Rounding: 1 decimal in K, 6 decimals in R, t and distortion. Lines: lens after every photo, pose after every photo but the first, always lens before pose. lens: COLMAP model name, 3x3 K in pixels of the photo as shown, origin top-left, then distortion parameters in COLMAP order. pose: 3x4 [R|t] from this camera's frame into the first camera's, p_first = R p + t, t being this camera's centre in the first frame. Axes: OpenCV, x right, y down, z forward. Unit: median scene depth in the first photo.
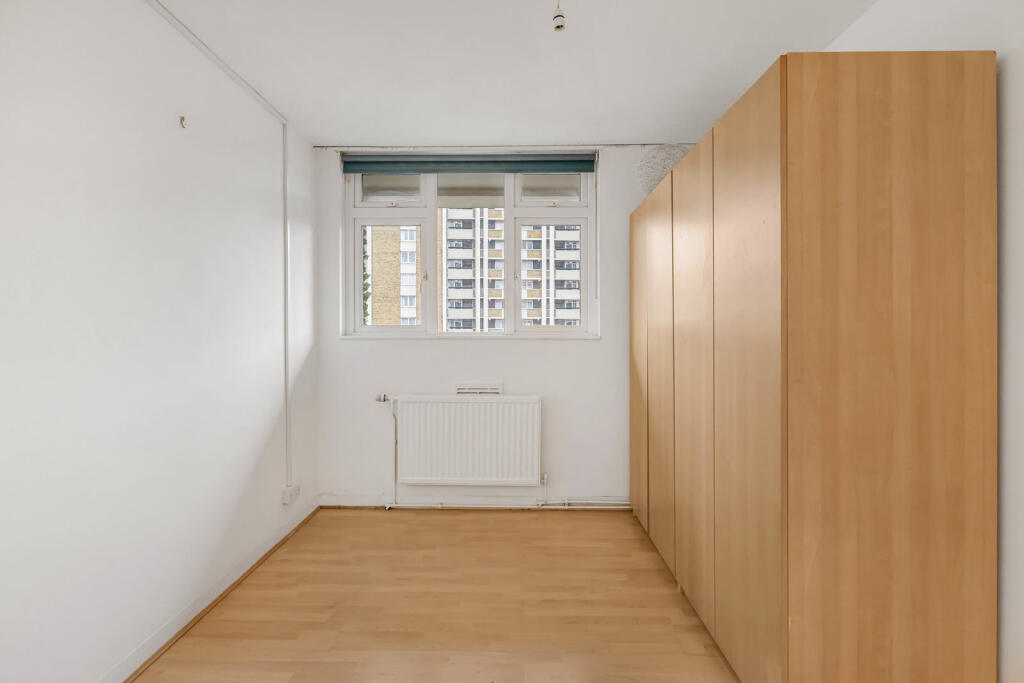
lens RADIAL K [[496.6, 0, 505.2], [0, 496.6, 331.7], [0, 0, 1]] dist [-0.009136, 0.001364]
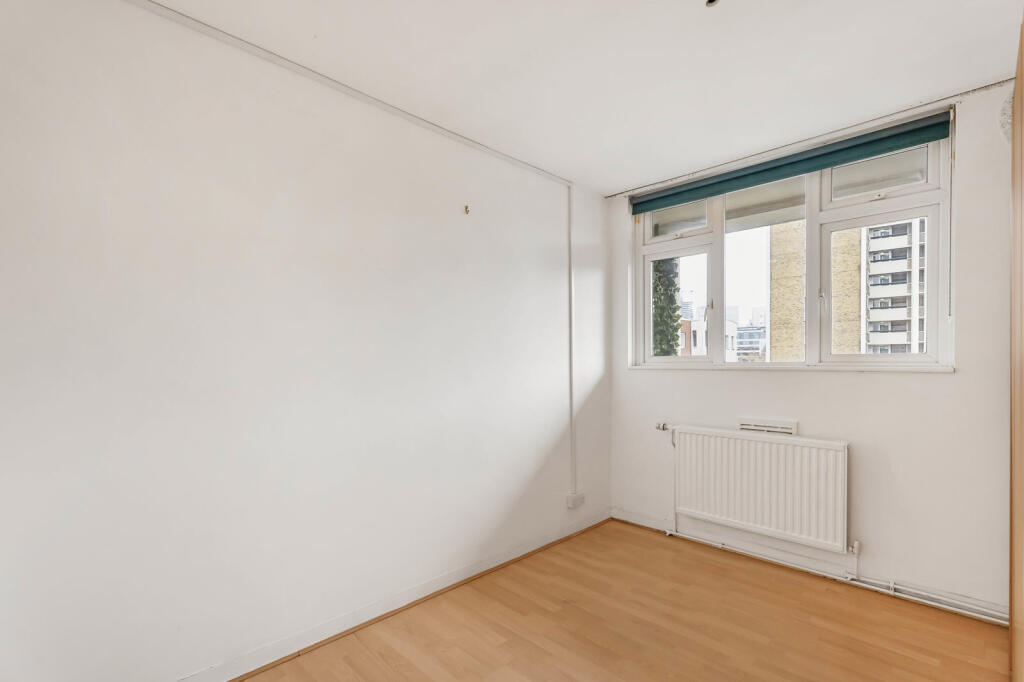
lens RADIAL K [[468.9, 0, 527.1], [0, 468.9, 367.1], [0, 0, 1]] dist [0.002981, 0.001347]
pose [[0.730509, 0.006007, -0.682877, 0.210006], [0.003541, 0.999915, 0.012583, -0.003176], [0.682894, -0.011610, 0.730425, 0.095739]]
